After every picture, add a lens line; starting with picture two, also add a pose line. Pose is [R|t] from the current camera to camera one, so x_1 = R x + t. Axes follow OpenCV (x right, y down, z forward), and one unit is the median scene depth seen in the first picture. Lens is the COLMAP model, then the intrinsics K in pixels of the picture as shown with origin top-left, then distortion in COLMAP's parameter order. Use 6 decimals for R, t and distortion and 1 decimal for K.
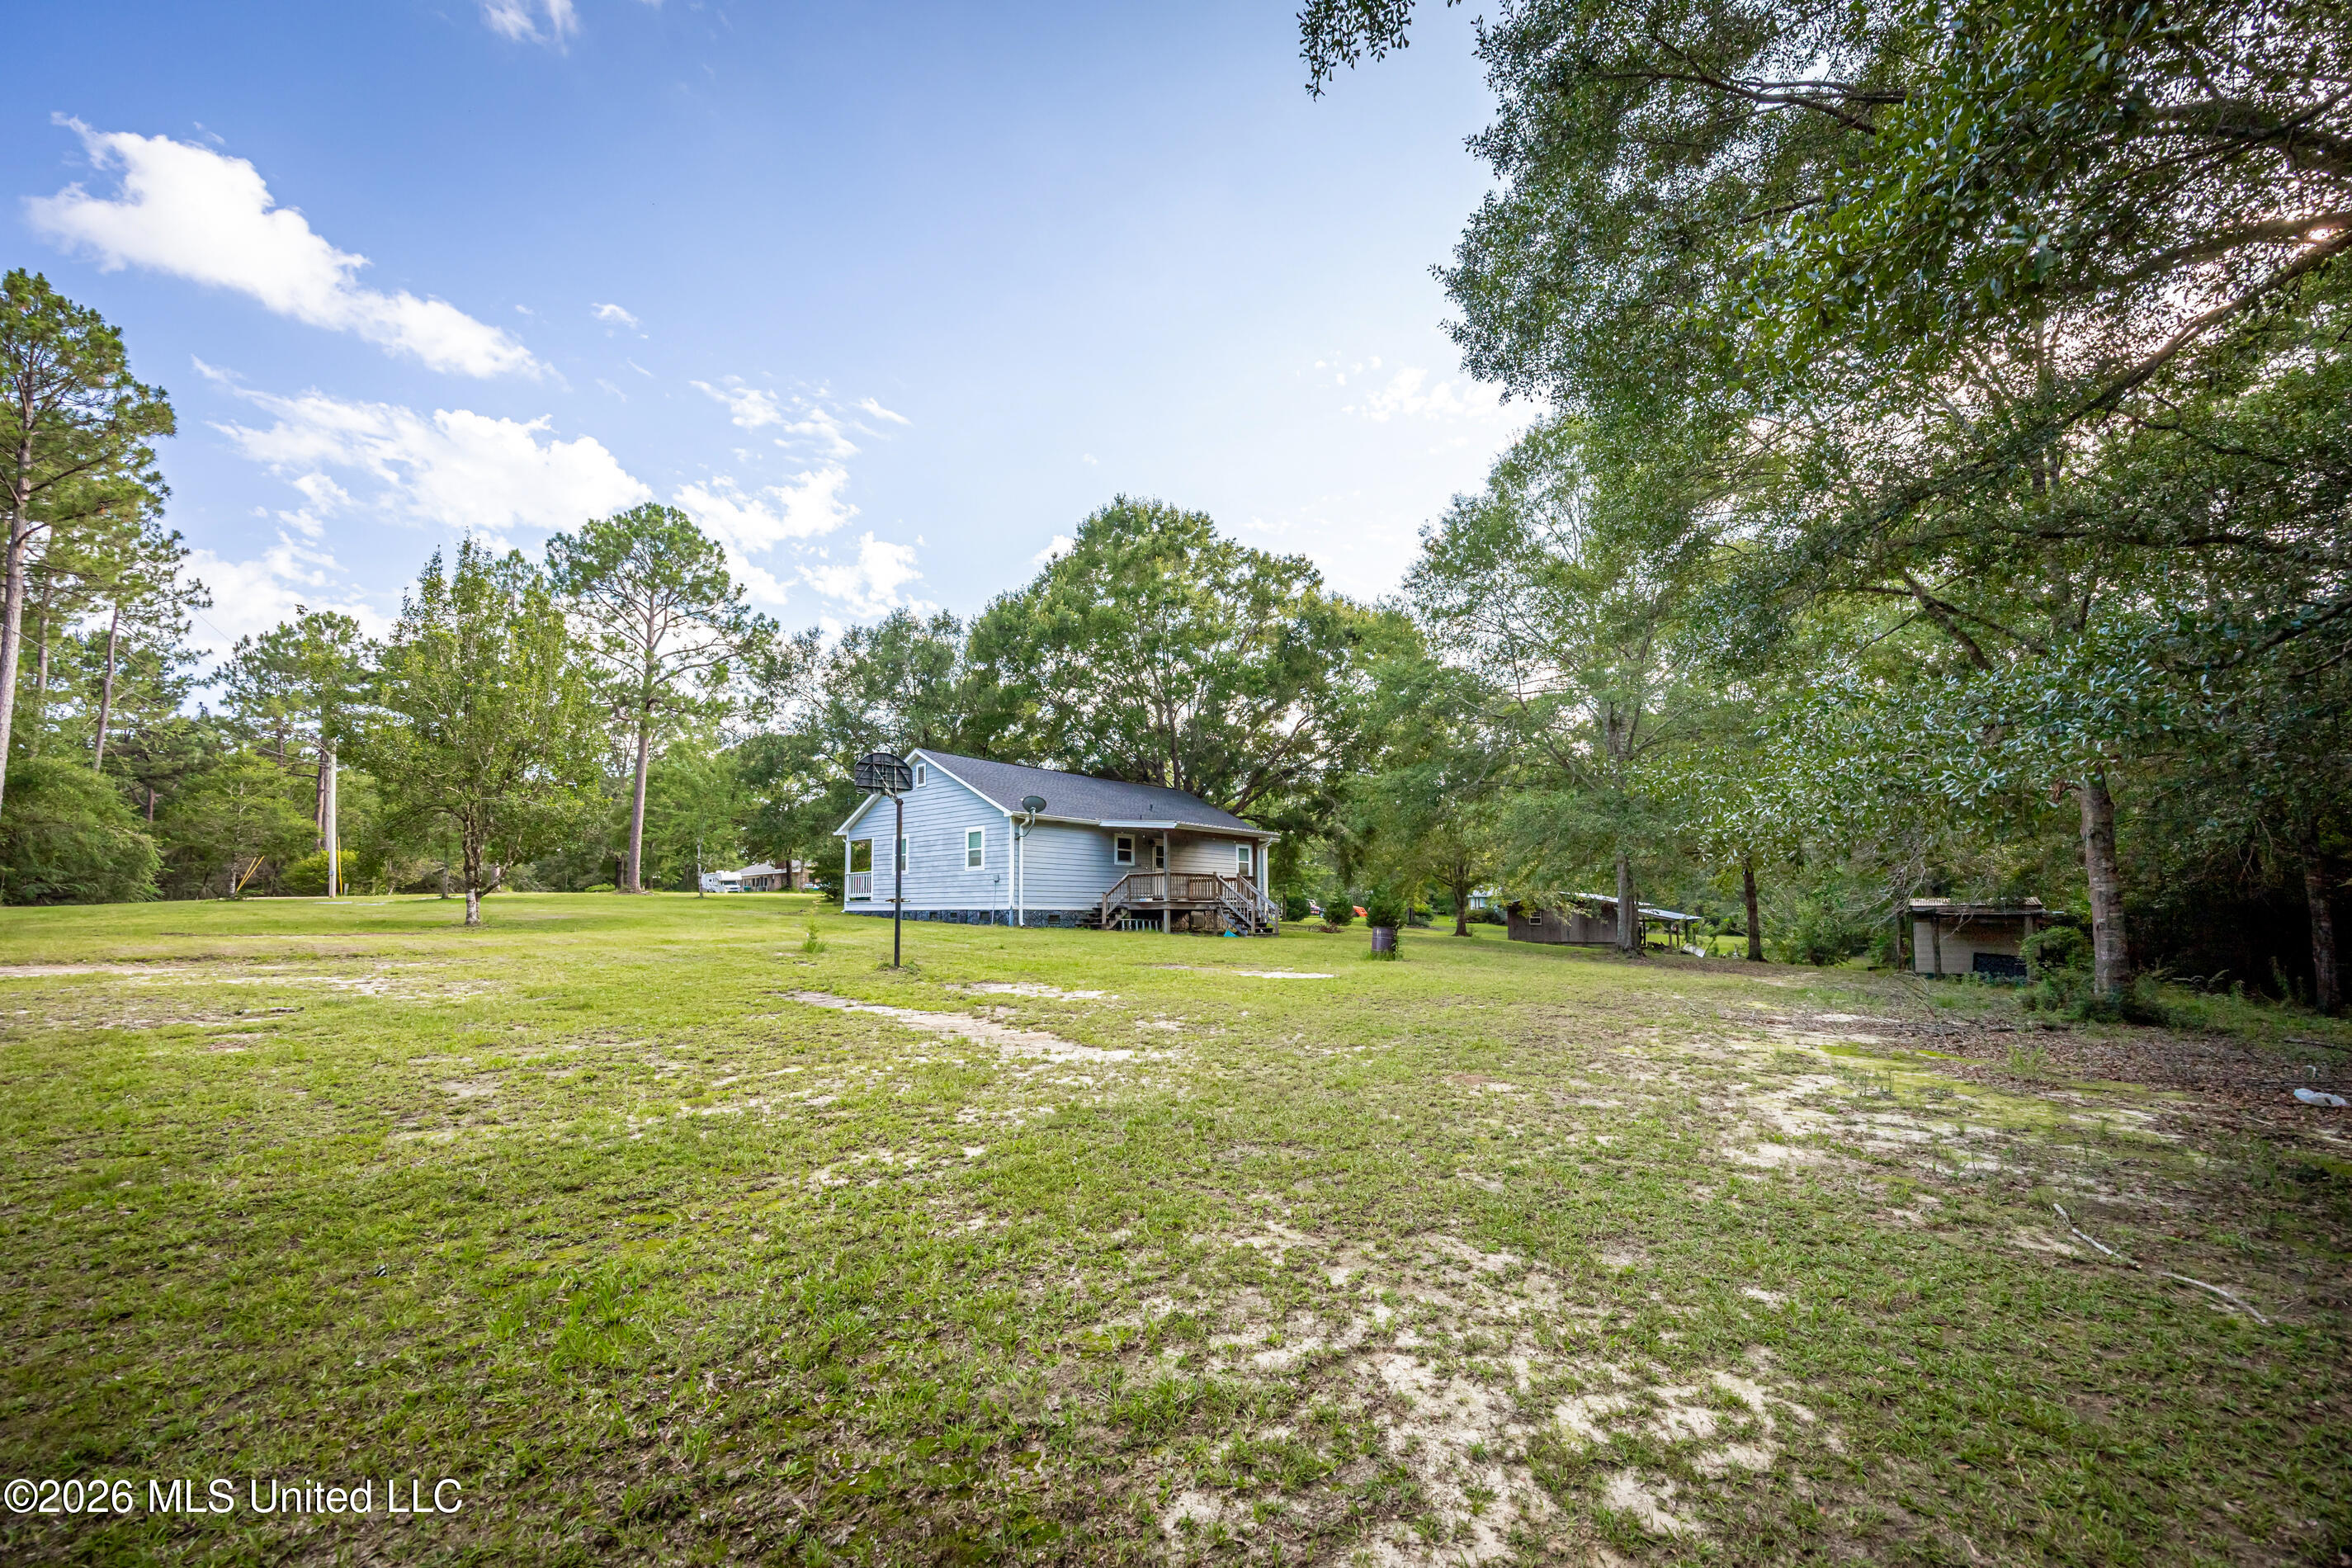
lens RADIAL K [[945.9, 0, 1180.9], [0, 945.9, 854.3], [0, 0, 1]] dist [-0.001076, -0.000063]
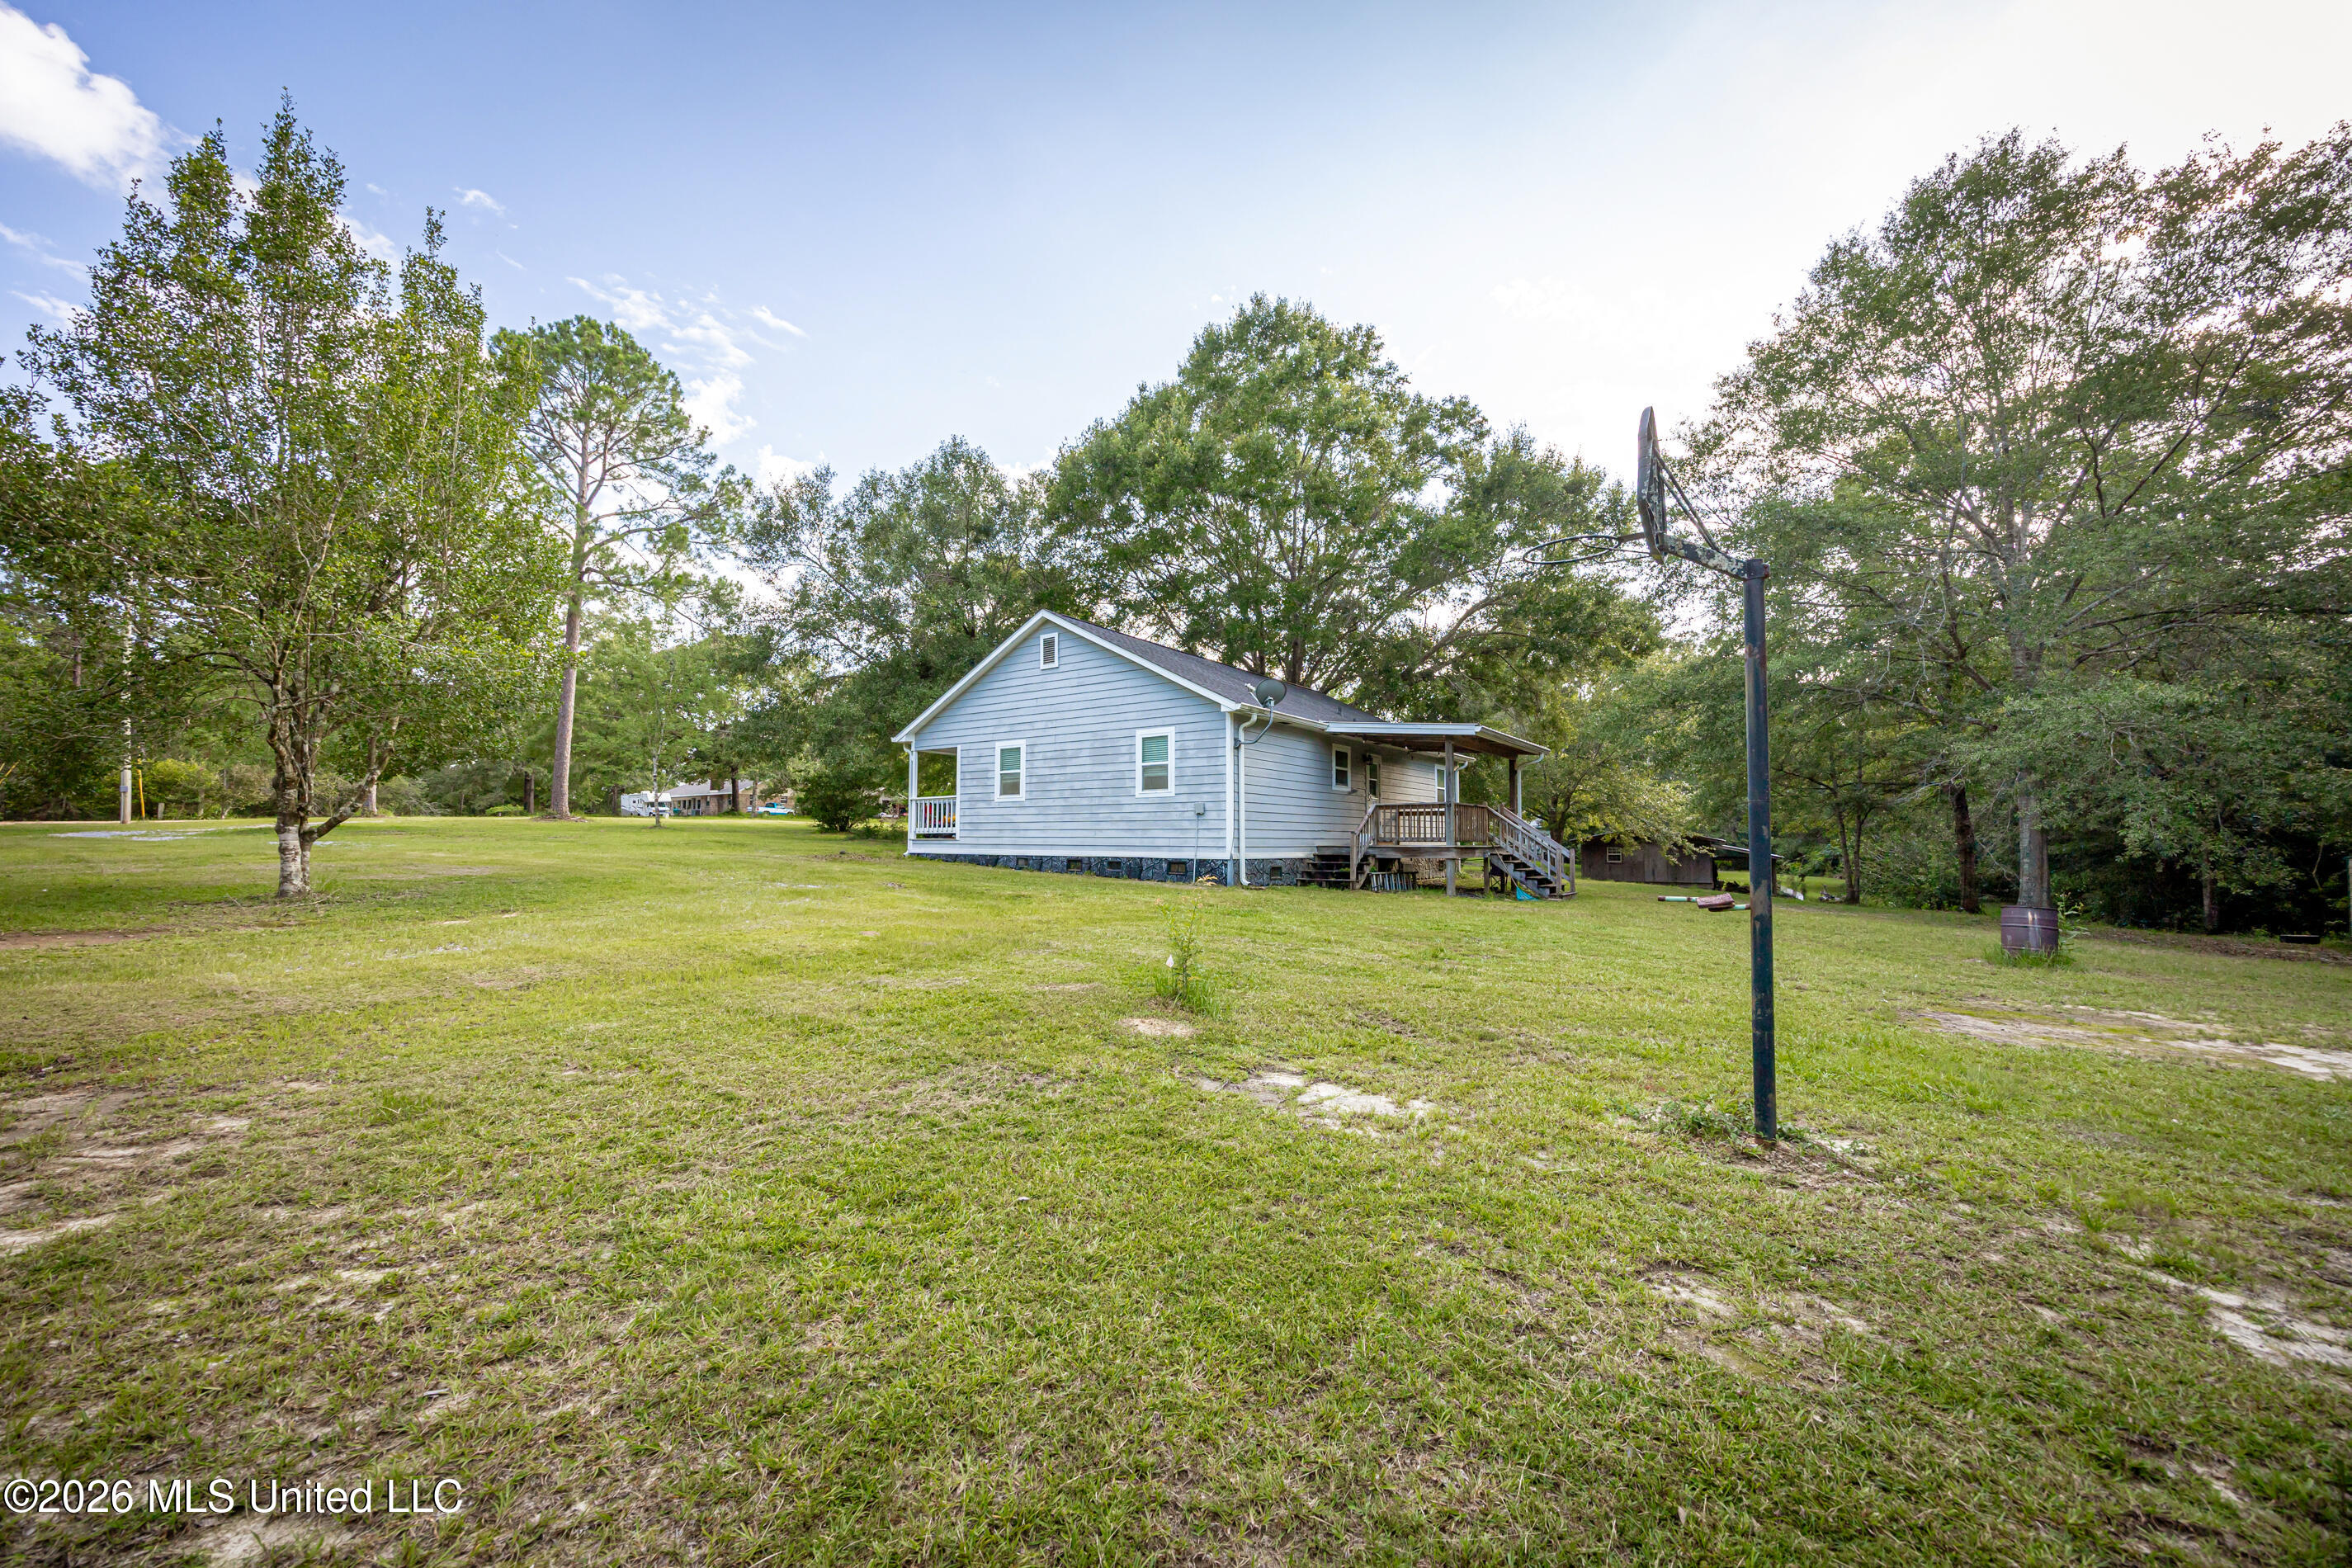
lens RADIAL K [[927.1, 0, 1168.5], [0, 927.1, 792.9], [0, 0, 1]] dist [0.005897, -0.000041]
pose [[0.997029, 0.010793, 0.076272, -0.185085], [-0.011803, 0.999848, 0.012806, 0.004670], [-0.076122, -0.013668, 0.997005, 0.267511]]
